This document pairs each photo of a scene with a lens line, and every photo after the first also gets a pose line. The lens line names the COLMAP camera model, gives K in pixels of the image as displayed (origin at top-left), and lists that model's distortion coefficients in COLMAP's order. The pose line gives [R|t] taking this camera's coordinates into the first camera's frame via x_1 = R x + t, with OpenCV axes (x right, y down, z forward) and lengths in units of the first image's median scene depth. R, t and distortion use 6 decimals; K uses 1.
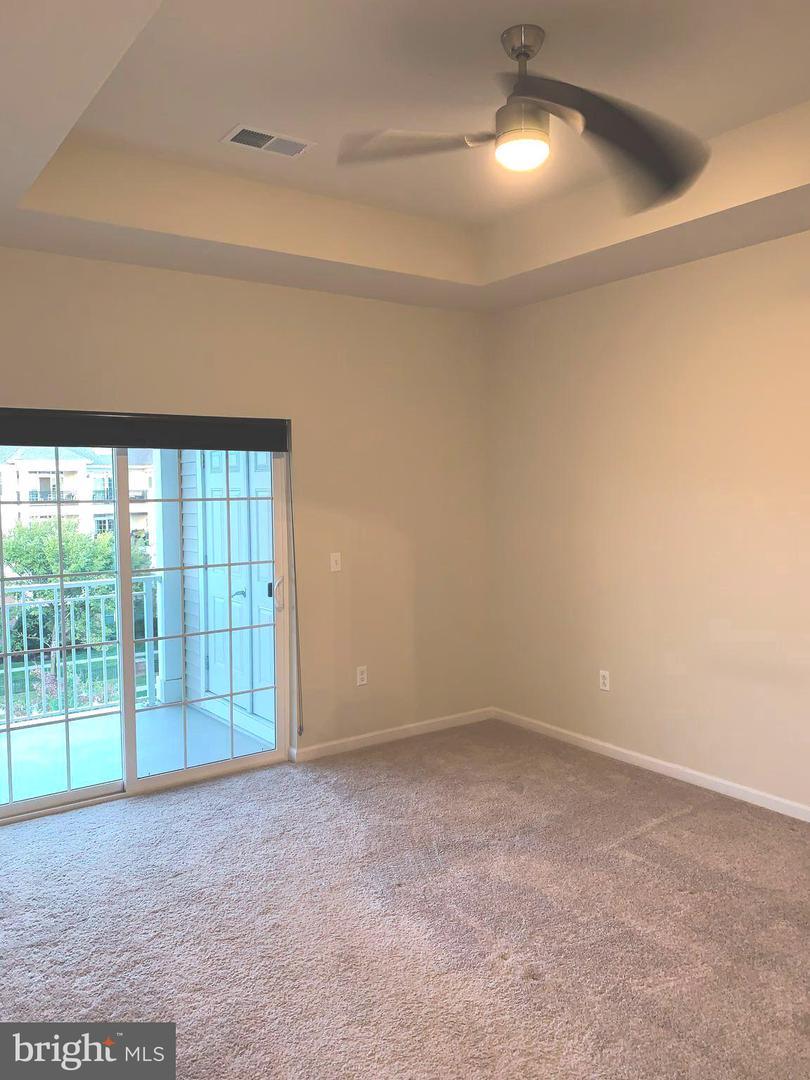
lens RADIAL K [[818.4, 0, 411.5], [0, 818.4, 544.6], [0, 0, 1]] dist [0.046261, -0.058465]
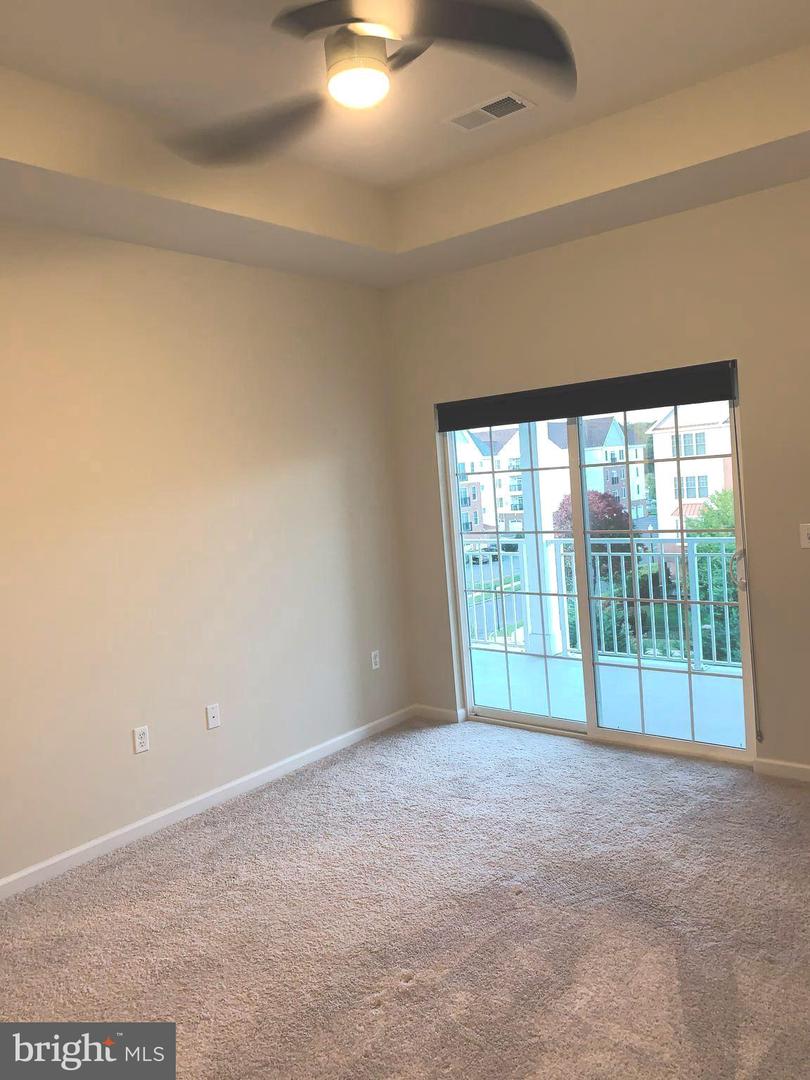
lens RADIAL K [[818.4, 0, 380.6], [0, 818.4, 544.6], [0, 0, 1]] dist [0.046261, -0.058465]
pose [[0.243499, 0.074064, -0.967069, 0.619659], [0.020485, 0.996465, 0.081474, -0.045144], [0.969685, -0.039649, 0.241121, 0.480381]]
